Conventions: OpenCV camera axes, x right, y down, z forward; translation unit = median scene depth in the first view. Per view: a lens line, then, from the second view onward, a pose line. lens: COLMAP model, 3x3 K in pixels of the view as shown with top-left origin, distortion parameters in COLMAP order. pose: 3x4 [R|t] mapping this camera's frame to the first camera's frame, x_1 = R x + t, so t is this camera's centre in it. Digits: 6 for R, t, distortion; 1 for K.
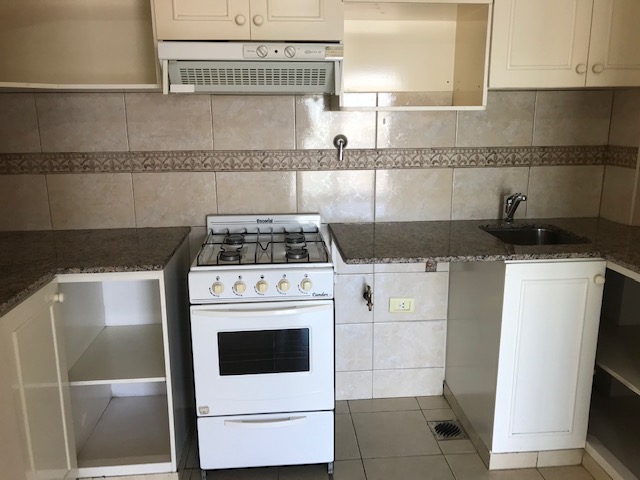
lens RADIAL K [[526.6, 0, 318.0], [0, 526.6, 237.8], [0, 0, 1]] dist [0.039121, -0.044357]
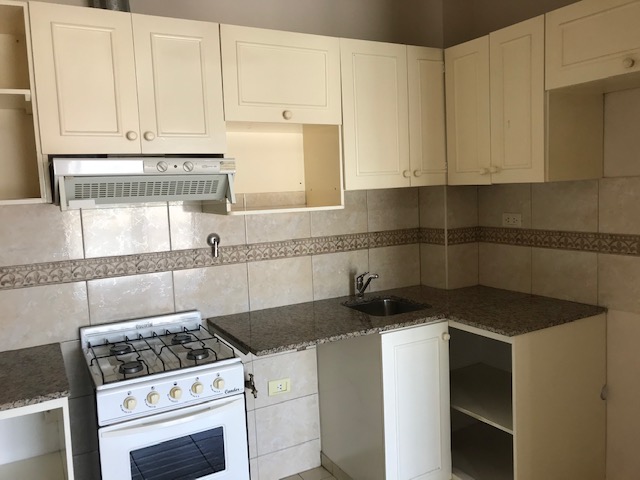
lens RADIAL K [[526.6, 0, 323.4], [0, 526.6, 237.7], [0, 0, 1]] dist [0.039121, -0.044357]
pose [[0.909587, -0.069320, 0.409689, -0.196711], [0.127627, 0.984932, -0.116703, -0.035883], [-0.395426, 0.158439, 0.904729, -0.049040]]
